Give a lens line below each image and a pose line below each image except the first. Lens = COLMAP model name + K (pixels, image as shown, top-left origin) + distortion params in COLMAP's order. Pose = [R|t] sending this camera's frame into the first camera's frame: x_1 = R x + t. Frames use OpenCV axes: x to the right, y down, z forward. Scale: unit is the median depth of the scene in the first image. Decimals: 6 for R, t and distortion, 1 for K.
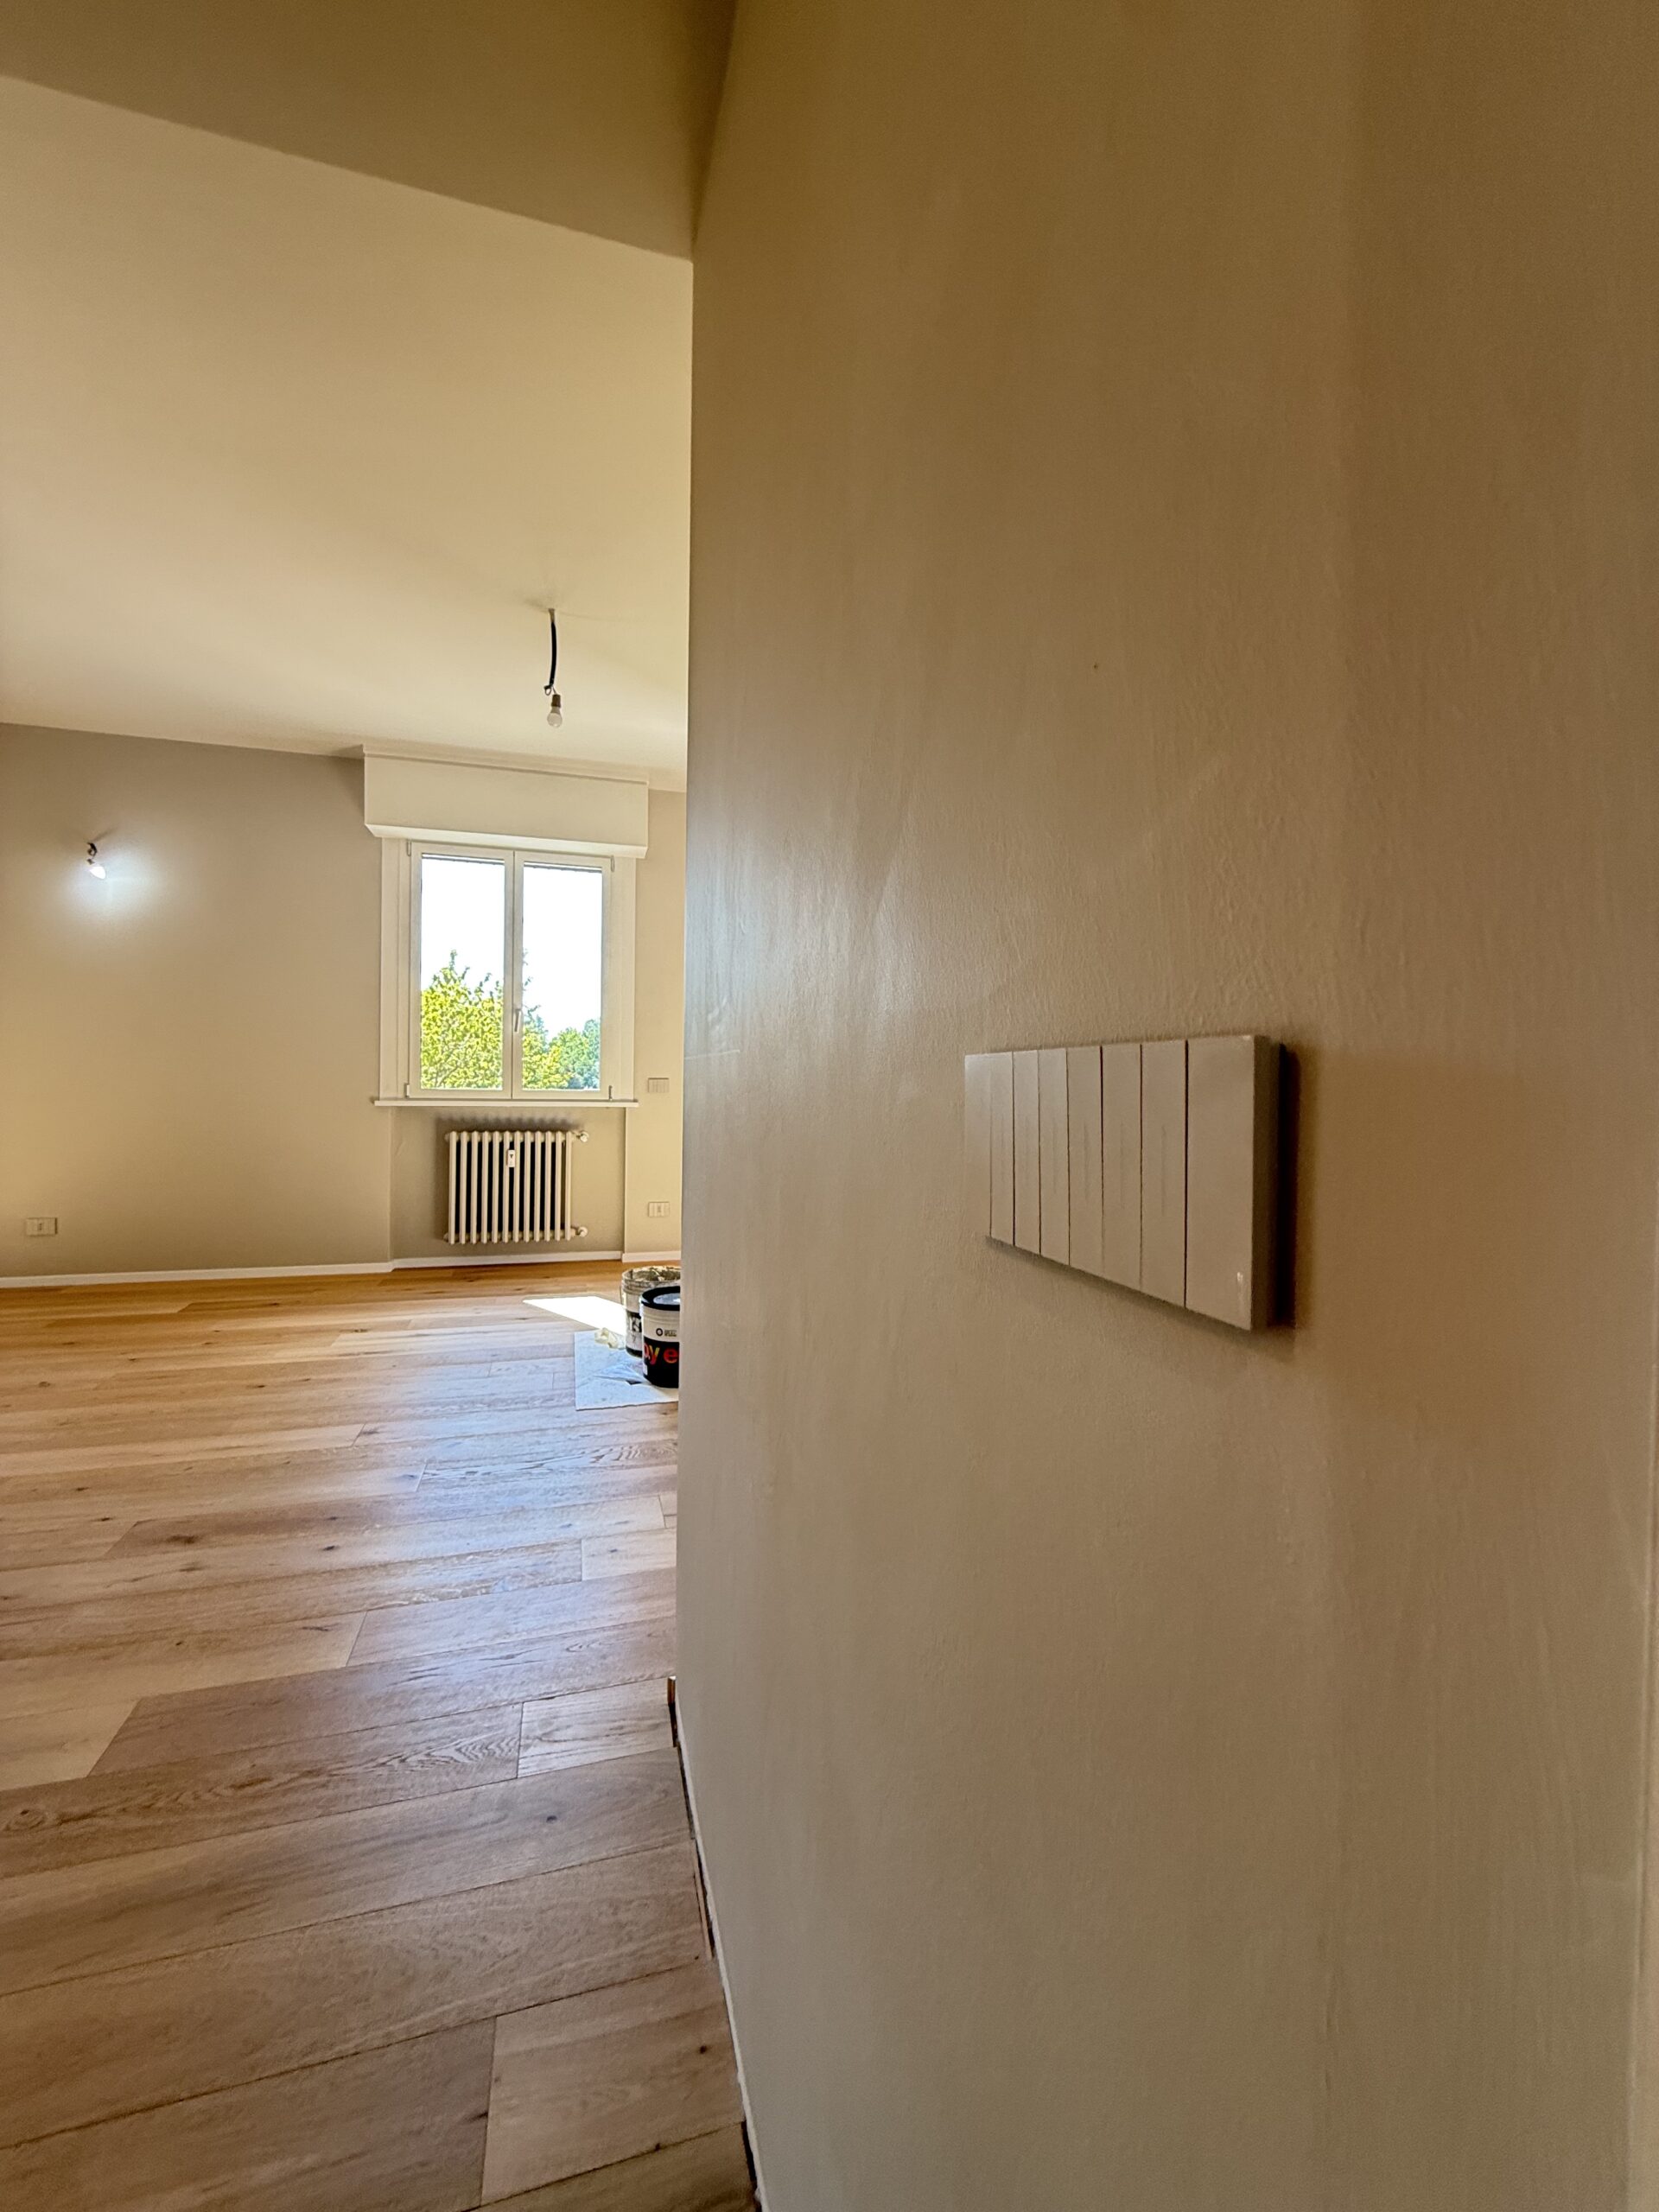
lens RADIAL K [[882.8, 0, 833.0], [0, 882.8, 1099.3], [0, 0, 1]] dist [-0.002667, 0.000145]
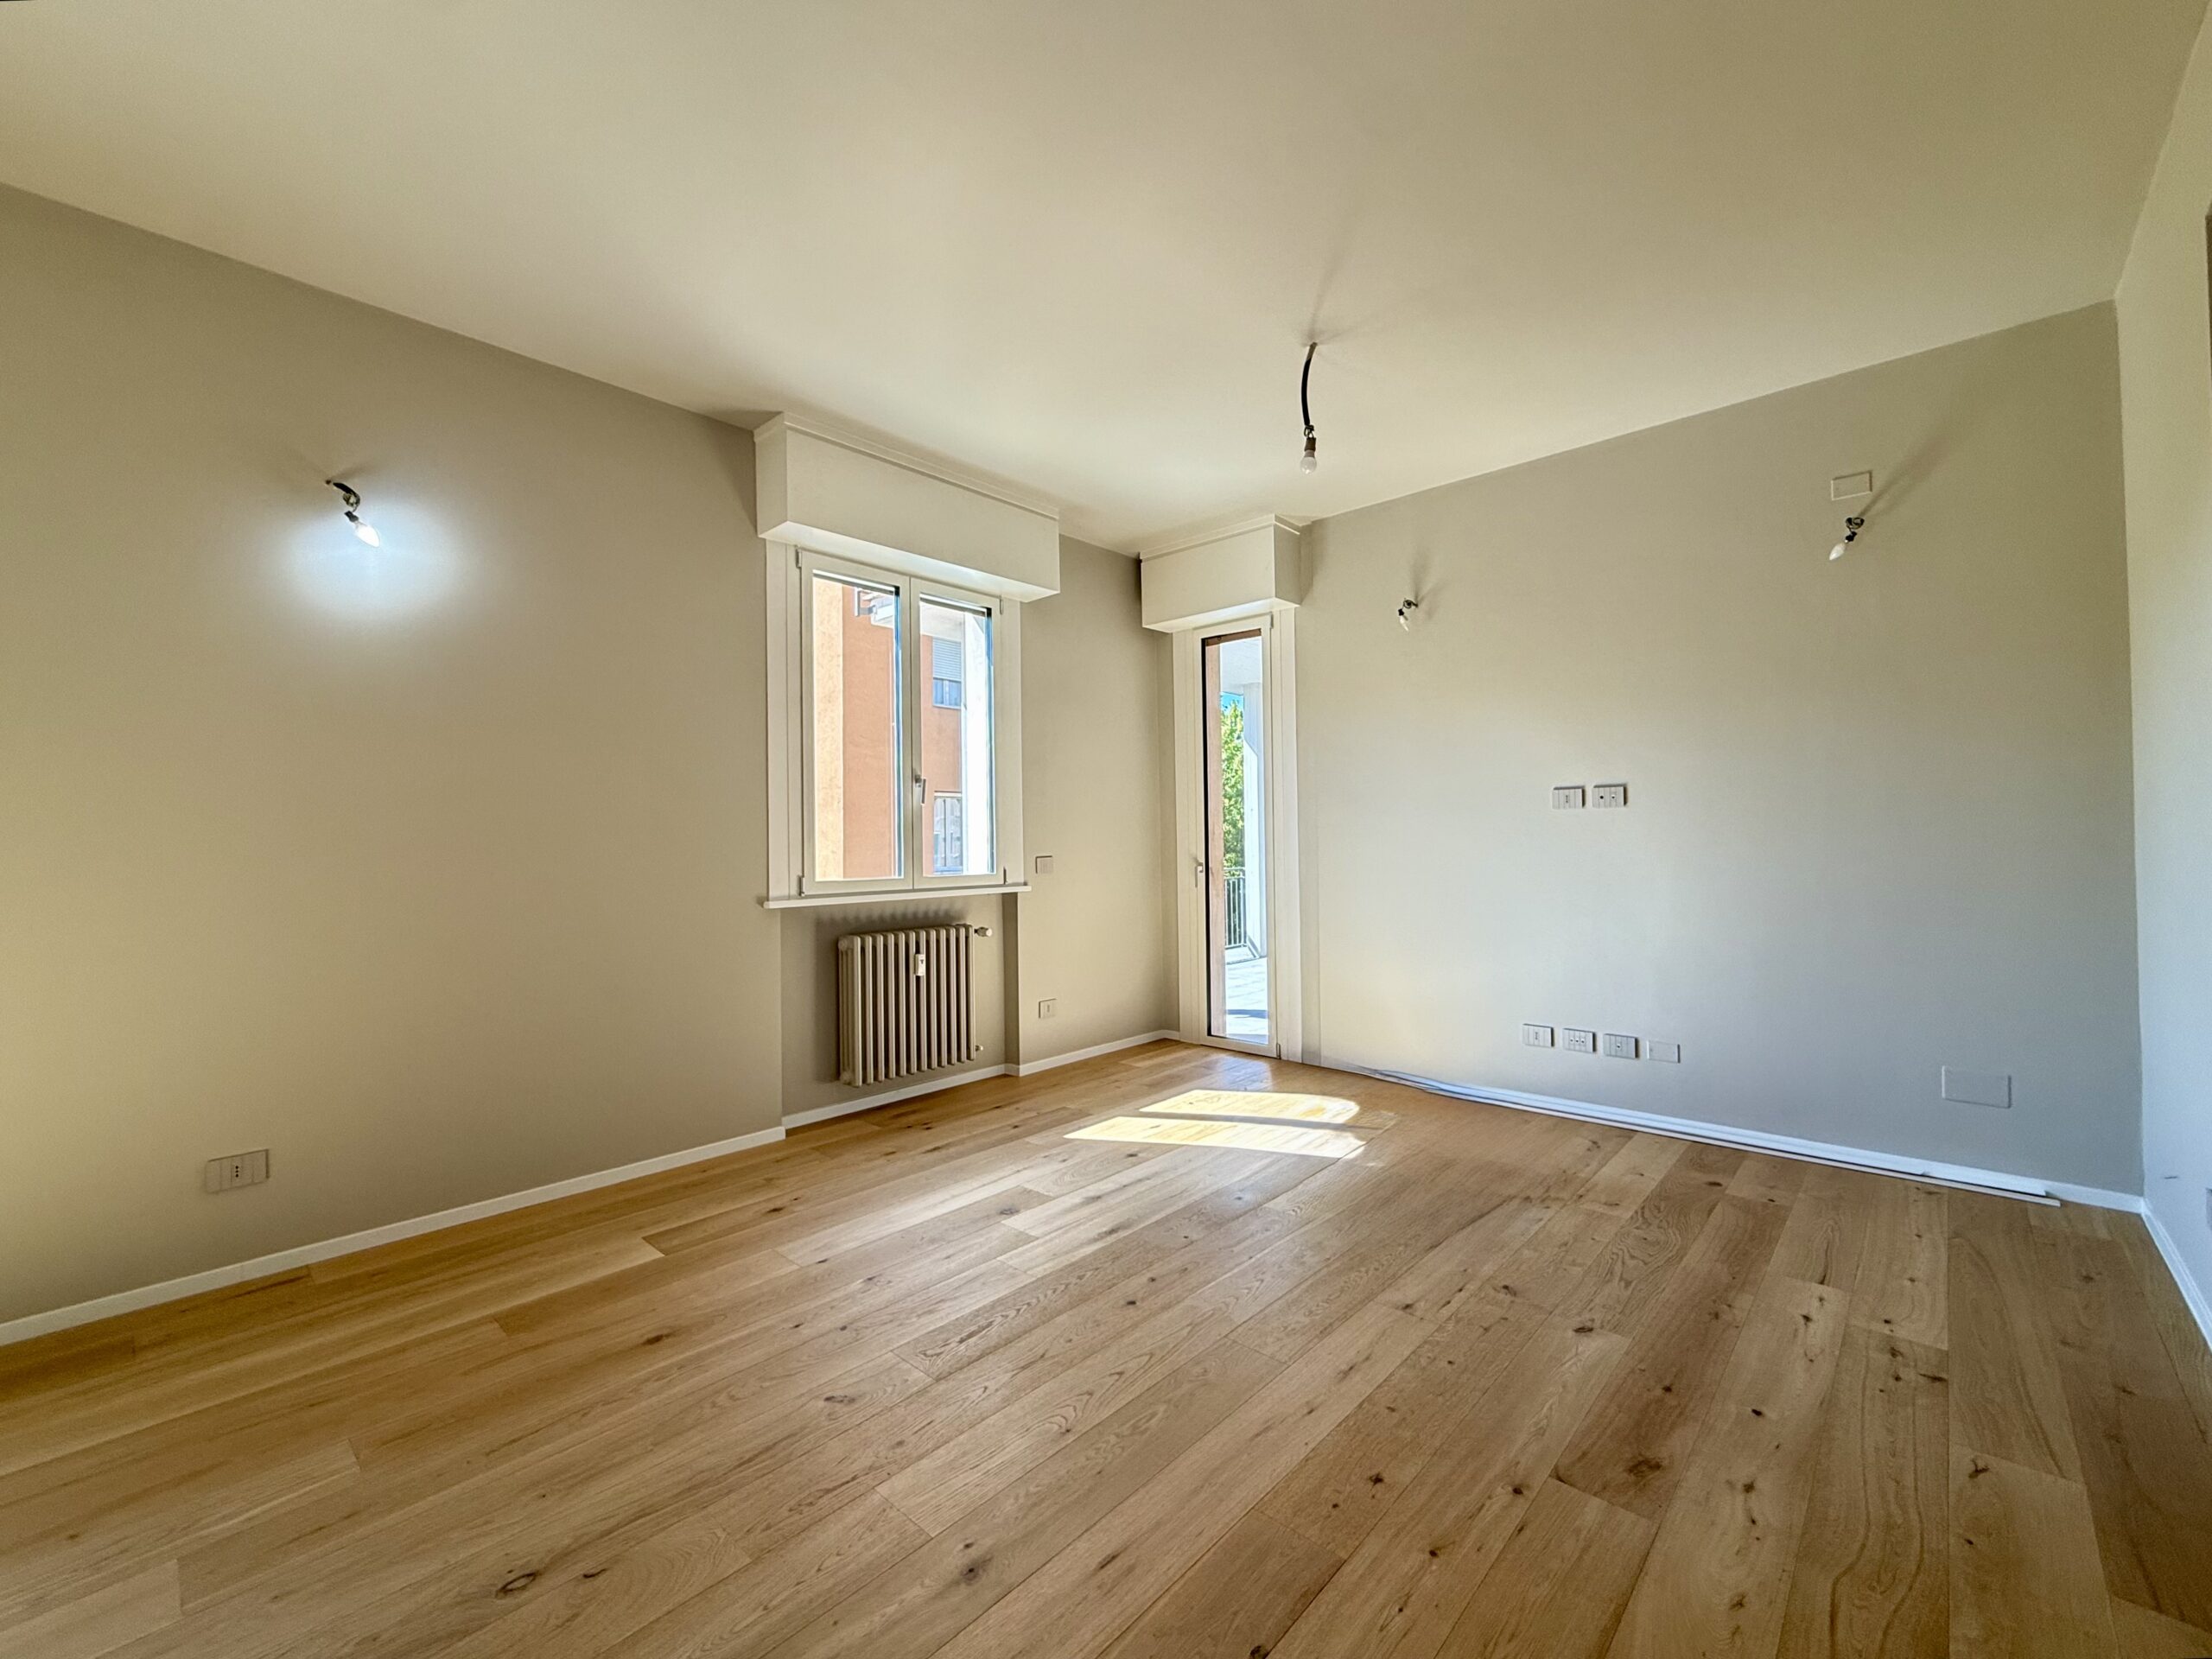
lens RADIAL K [[882.8, 0, 1118.7], [0, 882.8, 837.7], [0, 0, 1]] dist [-0.002667, 0.000145]
pose [[0.857896, -0.022589, 0.513327, -0.625193], [0.035517, 0.999251, -0.015385, -0.028951], [-0.512595, 0.031431, 0.858055, 0.224038]]
